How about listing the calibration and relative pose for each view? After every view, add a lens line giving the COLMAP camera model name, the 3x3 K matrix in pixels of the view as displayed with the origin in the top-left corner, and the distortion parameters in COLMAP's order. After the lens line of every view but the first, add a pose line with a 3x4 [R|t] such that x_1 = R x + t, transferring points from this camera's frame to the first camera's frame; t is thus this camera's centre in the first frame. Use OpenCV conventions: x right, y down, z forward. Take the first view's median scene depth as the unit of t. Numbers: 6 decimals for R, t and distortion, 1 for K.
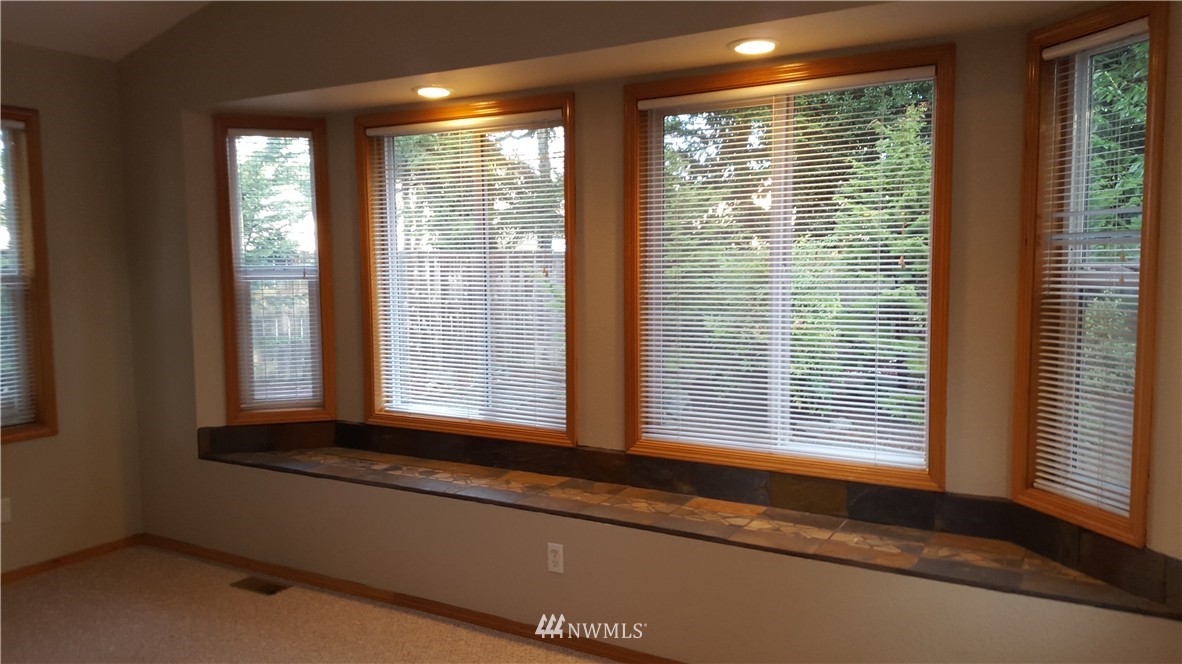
lens RADIAL K [[886.9, 0, 592.5], [0, 886.9, 327.3], [0, 0, 1]] dist [0.092085, -0.025234]
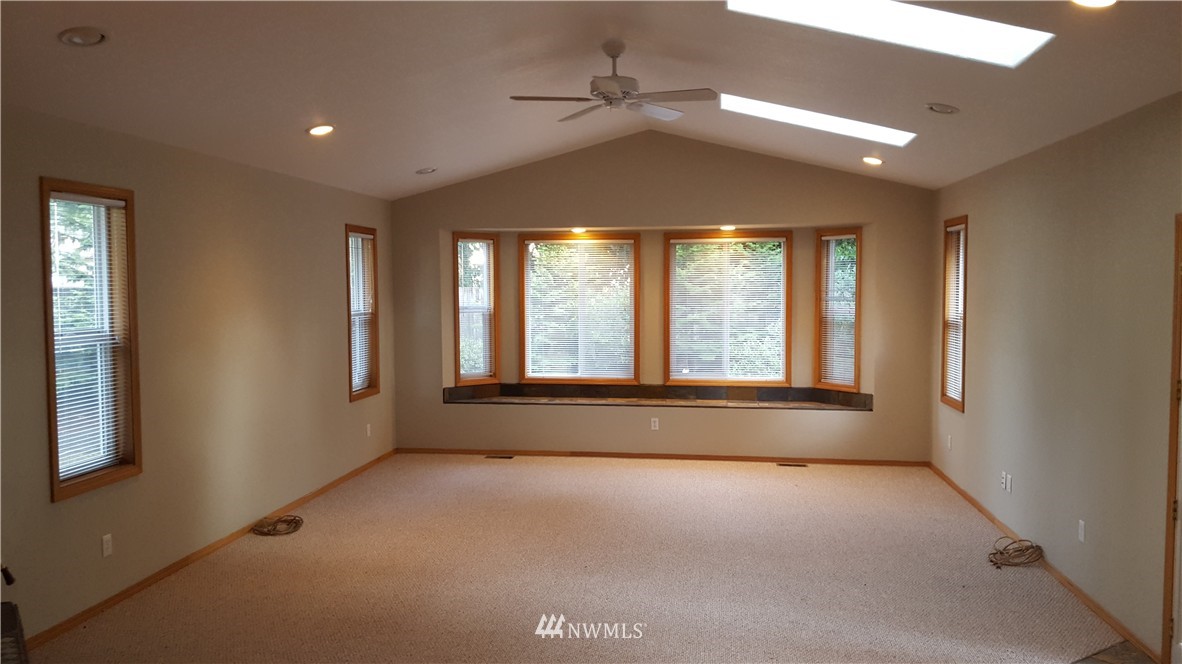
lens RADIAL K [[886.9, 0, 589.9], [0, 886.9, 334.0], [0, 0, 1]] dist [0.092085, -0.025234]
pose [[0.916014, -0.015013, 0.400865, -0.996190], [0.025079, 0.999488, -0.019876, 0.043621], [-0.400361, 0.028260, 0.915921, -0.998082]]
